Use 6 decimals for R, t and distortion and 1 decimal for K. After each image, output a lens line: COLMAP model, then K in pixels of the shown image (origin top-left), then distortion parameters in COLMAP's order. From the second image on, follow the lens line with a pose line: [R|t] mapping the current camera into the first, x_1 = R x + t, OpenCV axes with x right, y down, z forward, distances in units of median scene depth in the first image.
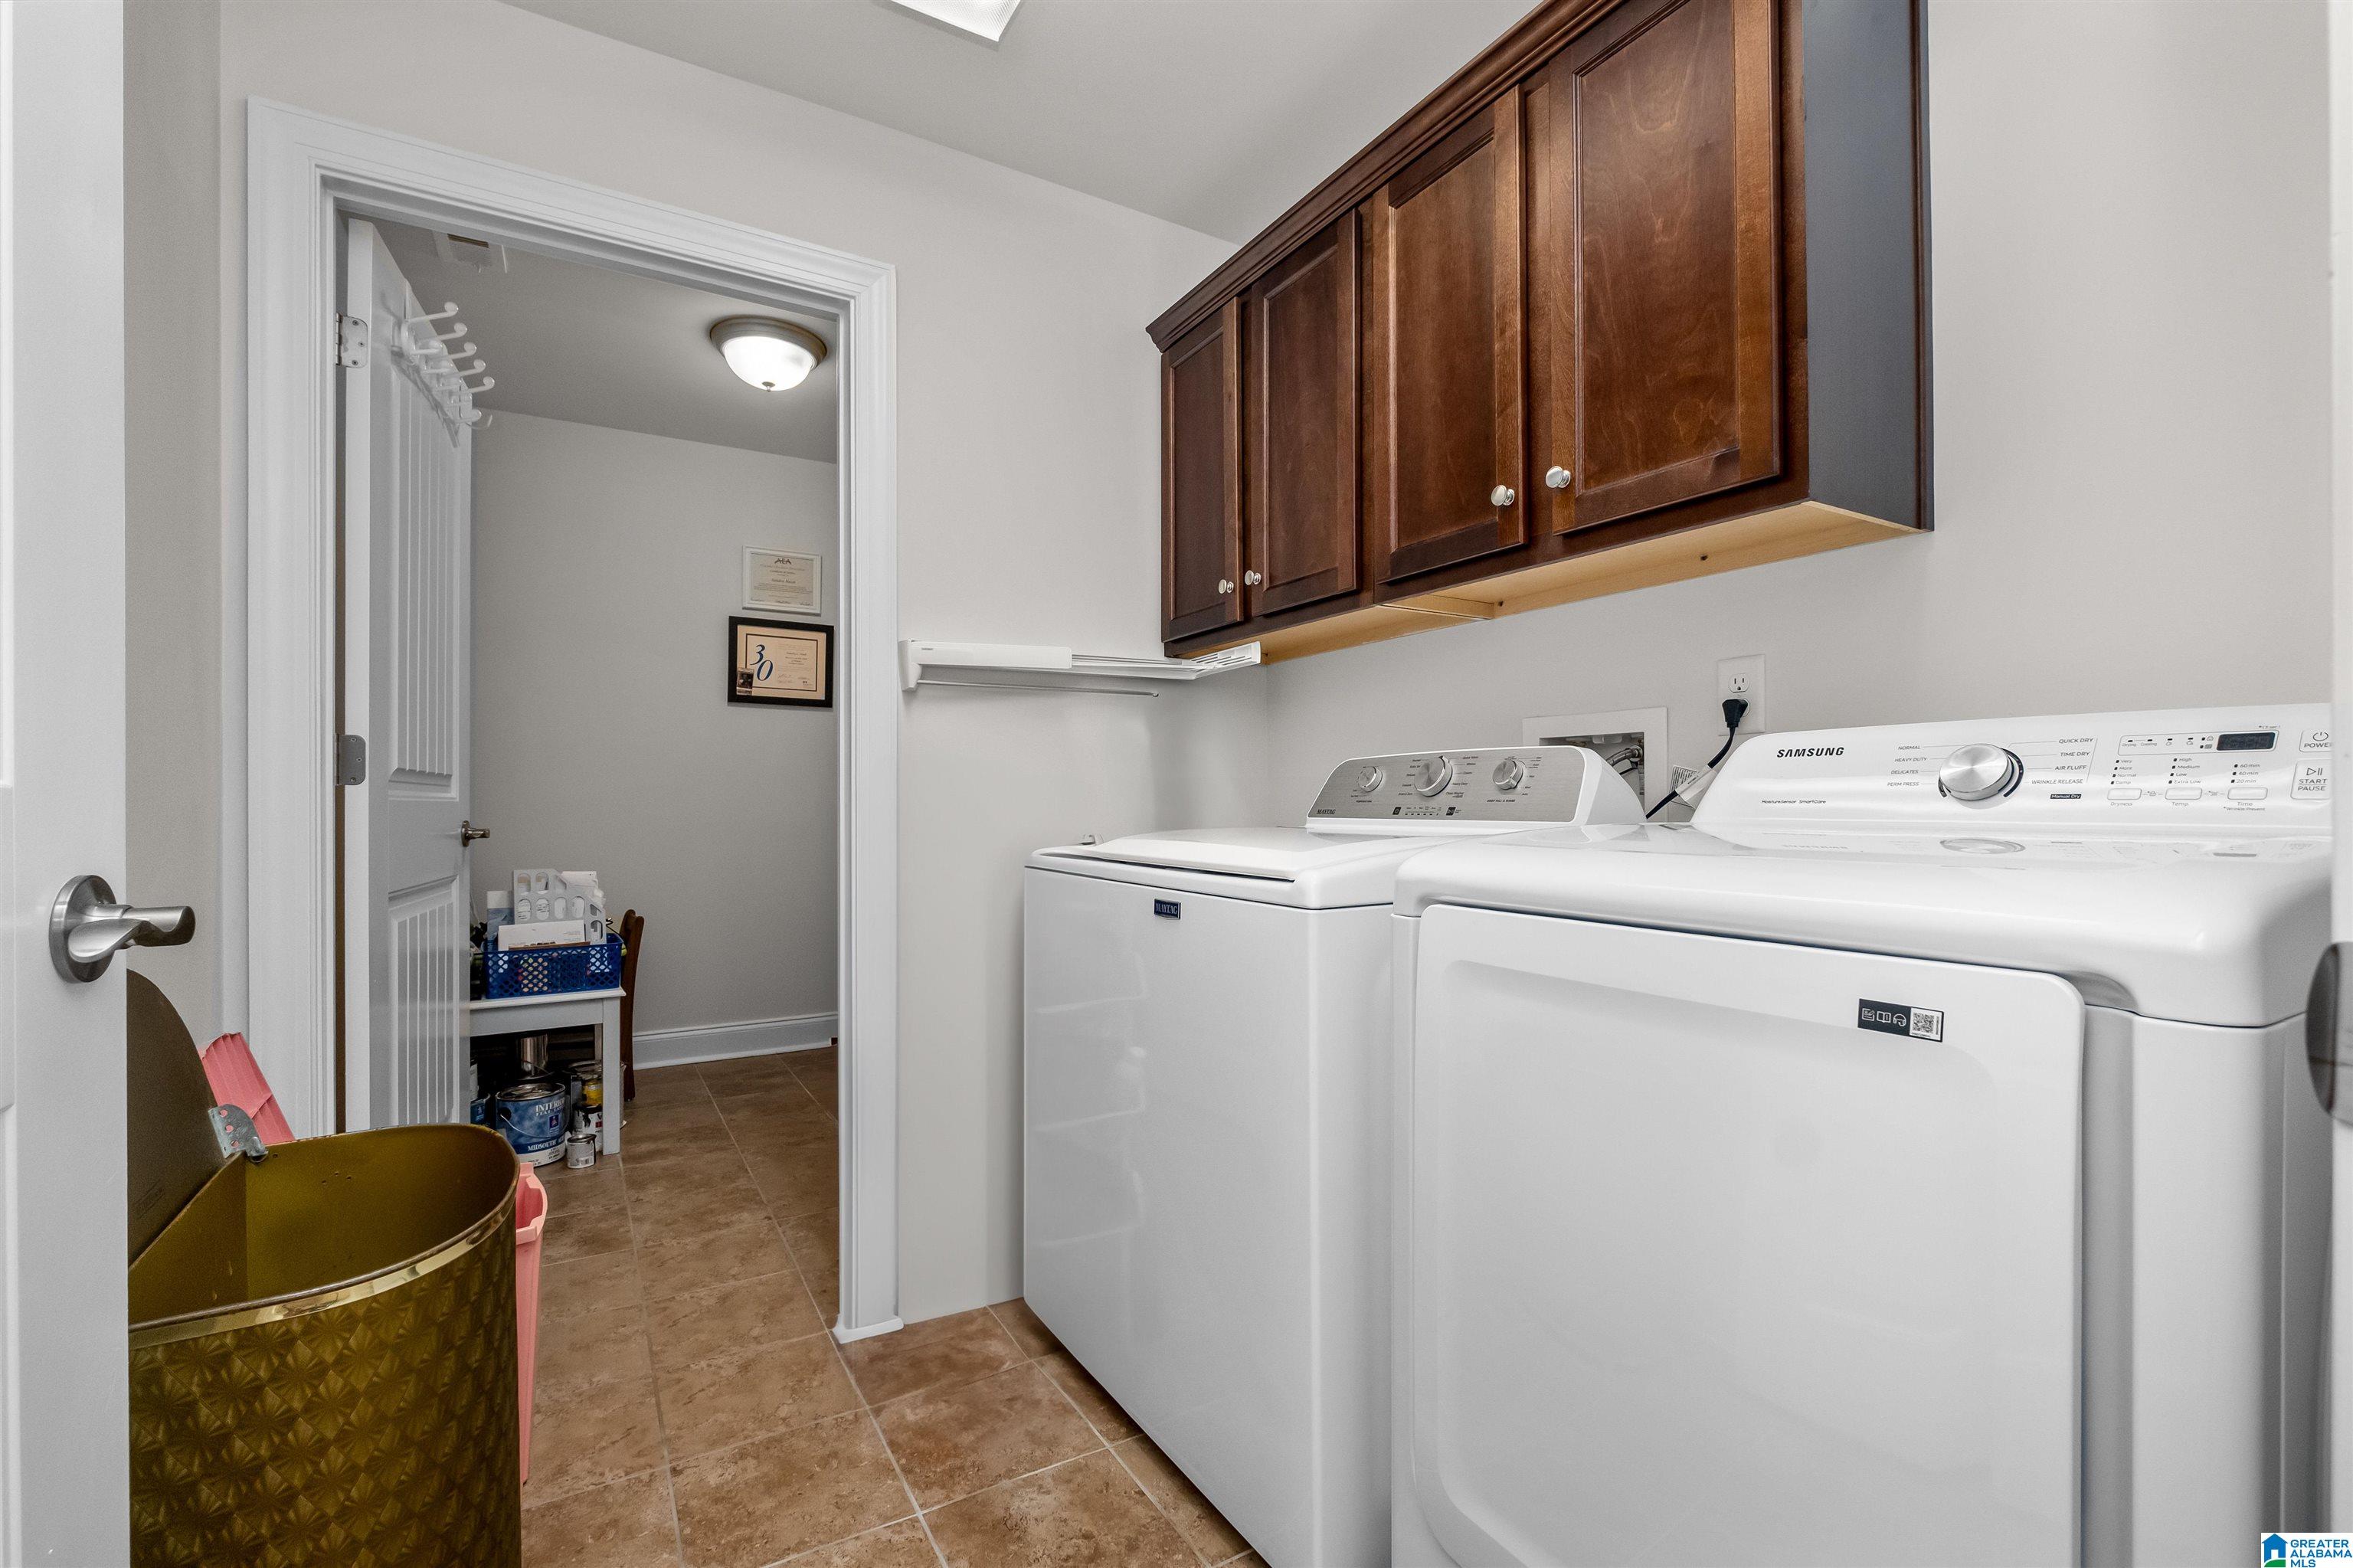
lens RADIAL K [[1025.8, 0, 1179.9], [0, 1025.8, 794.2], [0, 0, 1]] dist [-0.006686, 0.001036]
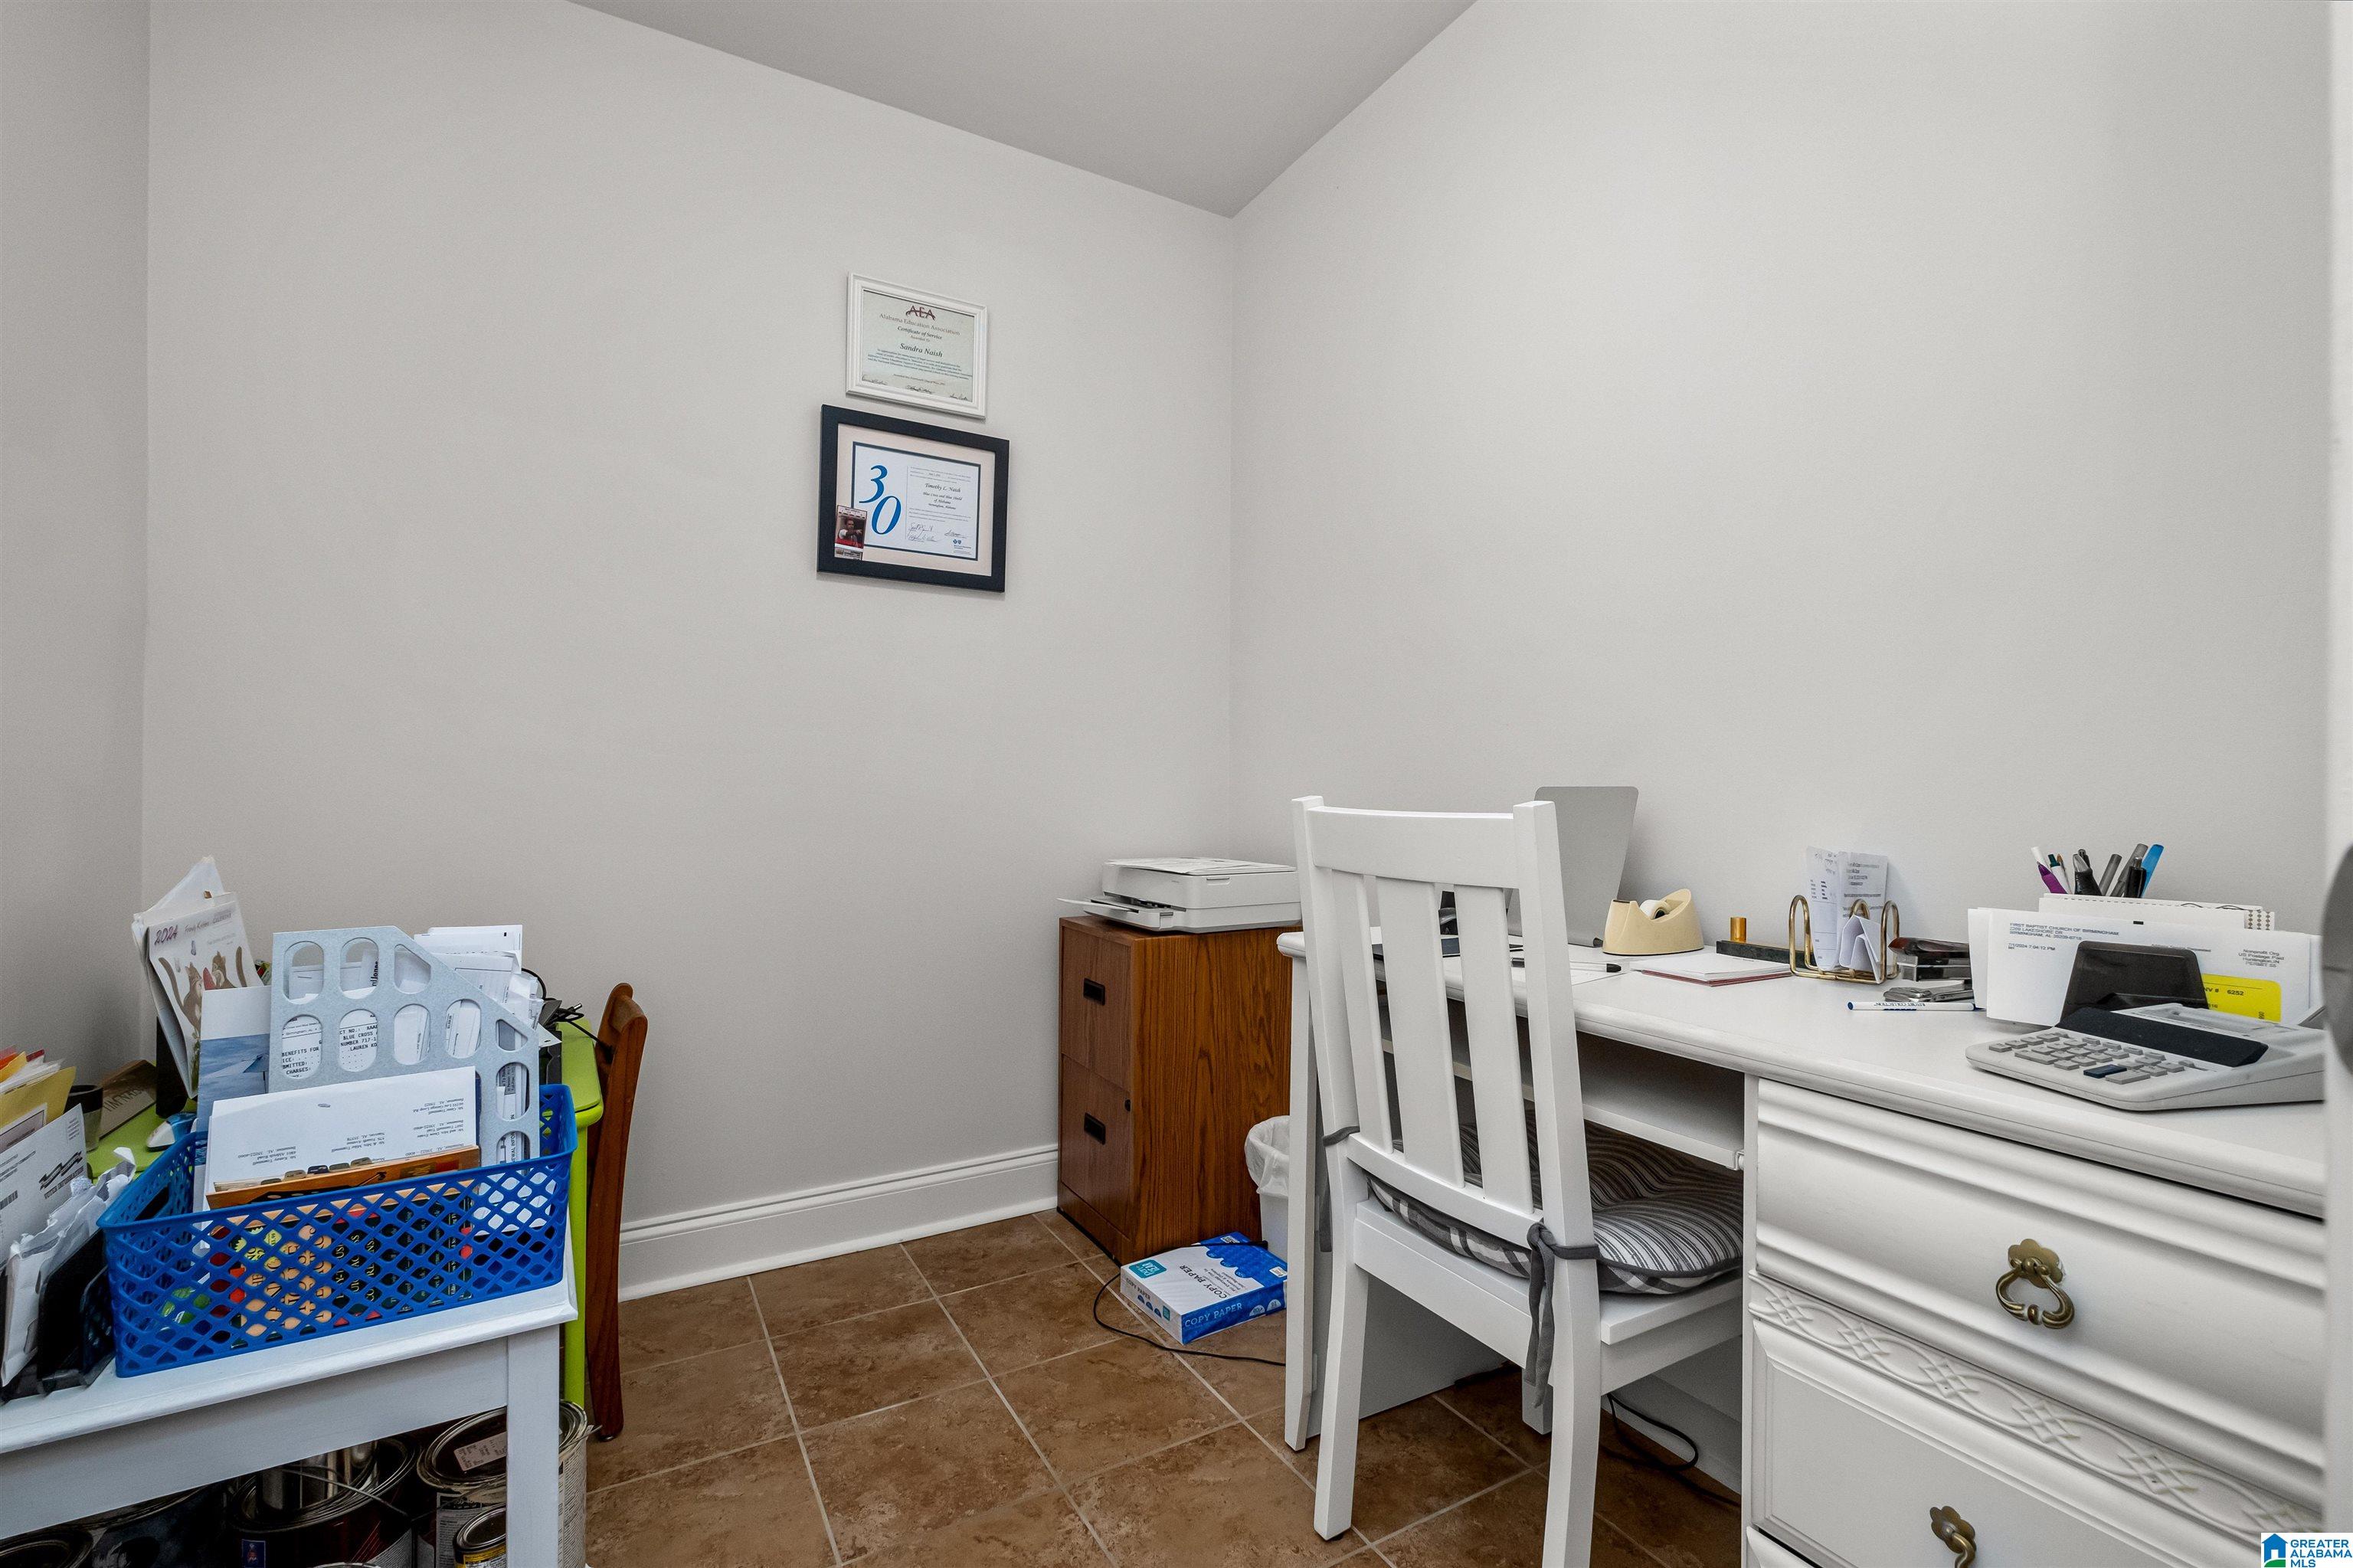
lens RADIAL K [[1025.8, 0, 1177.0], [0, 1025.8, 778.6], [0, 0, 1]] dist [-0.006686, 0.001036]
pose [[0.999493, 0.012953, -0.029090, -0.318147], [-0.012786, 0.999901, 0.005942, 0.014188], [0.029164, -0.005567, 0.999559, 0.634072]]
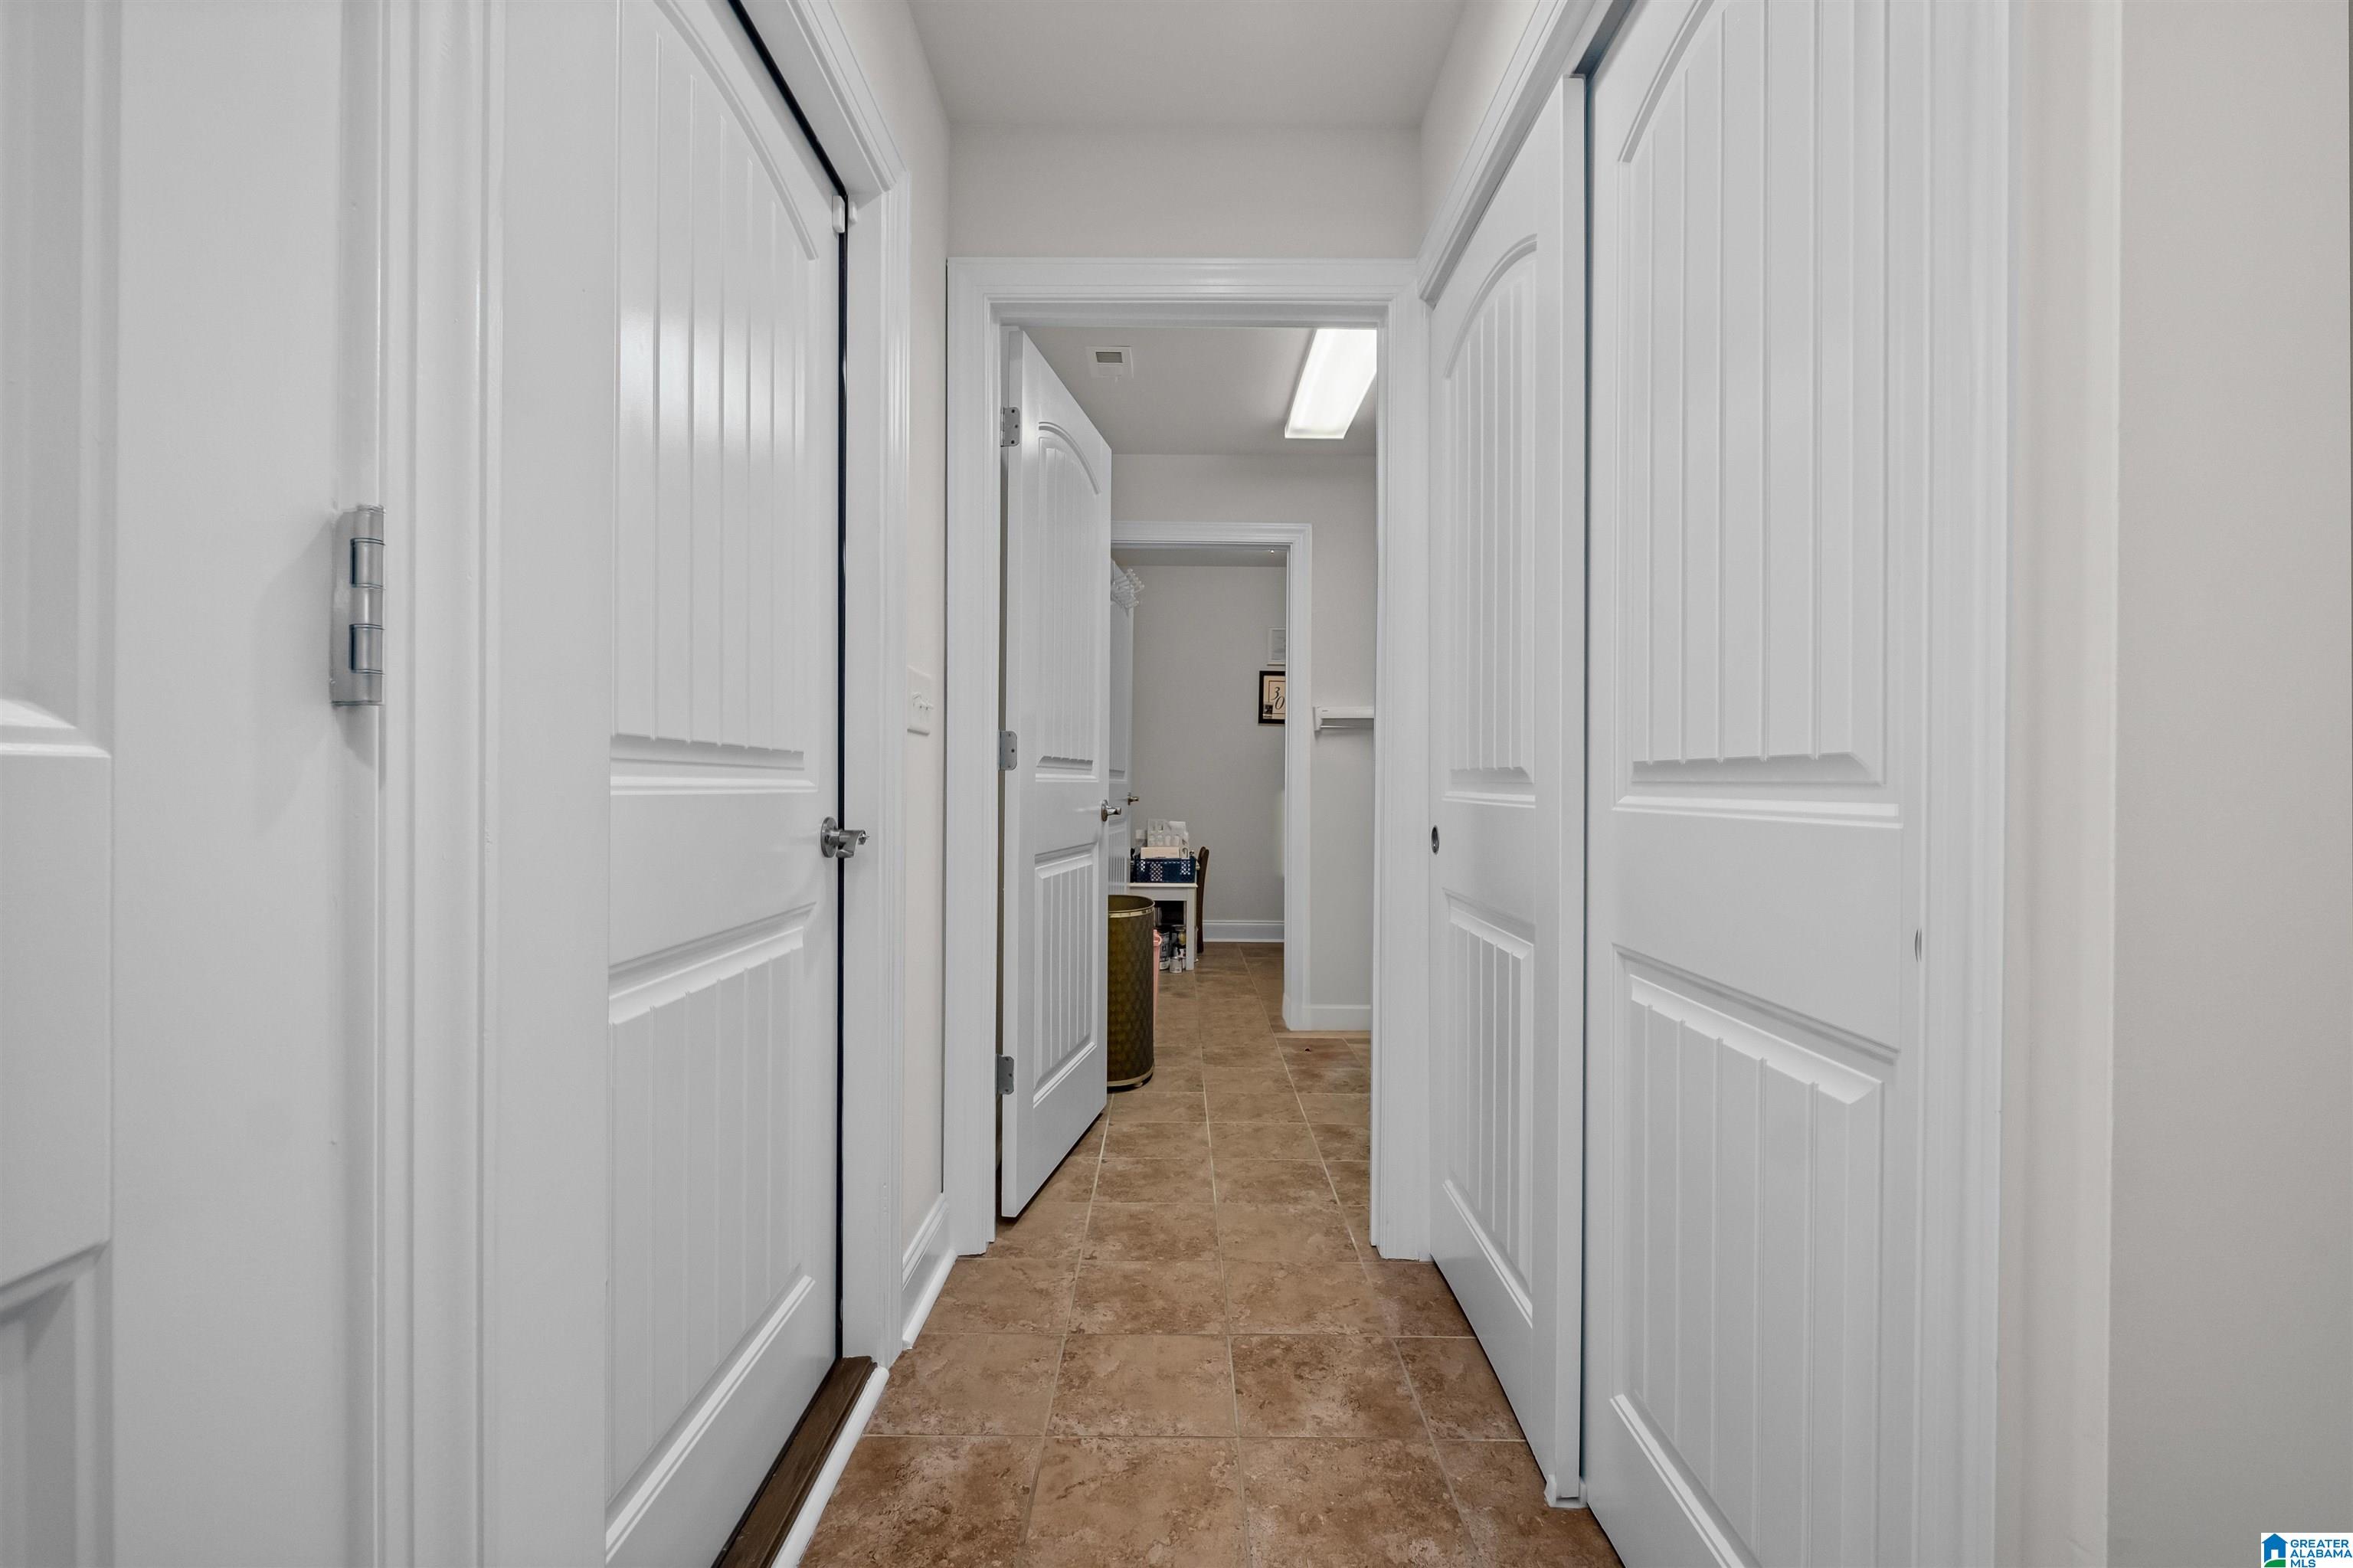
lens RADIAL K [[1025.8, 0, 1178.7], [0, 1025.8, 775.9], [0, 0, 1]] dist [-0.006686, 0.001036]
pose [[0.860338, 0.008929, -0.509645, 0.367990], [-0.011184, 0.999937, -0.001360, -0.004662], [0.509601, 0.006870, 0.860384, -0.608301]]
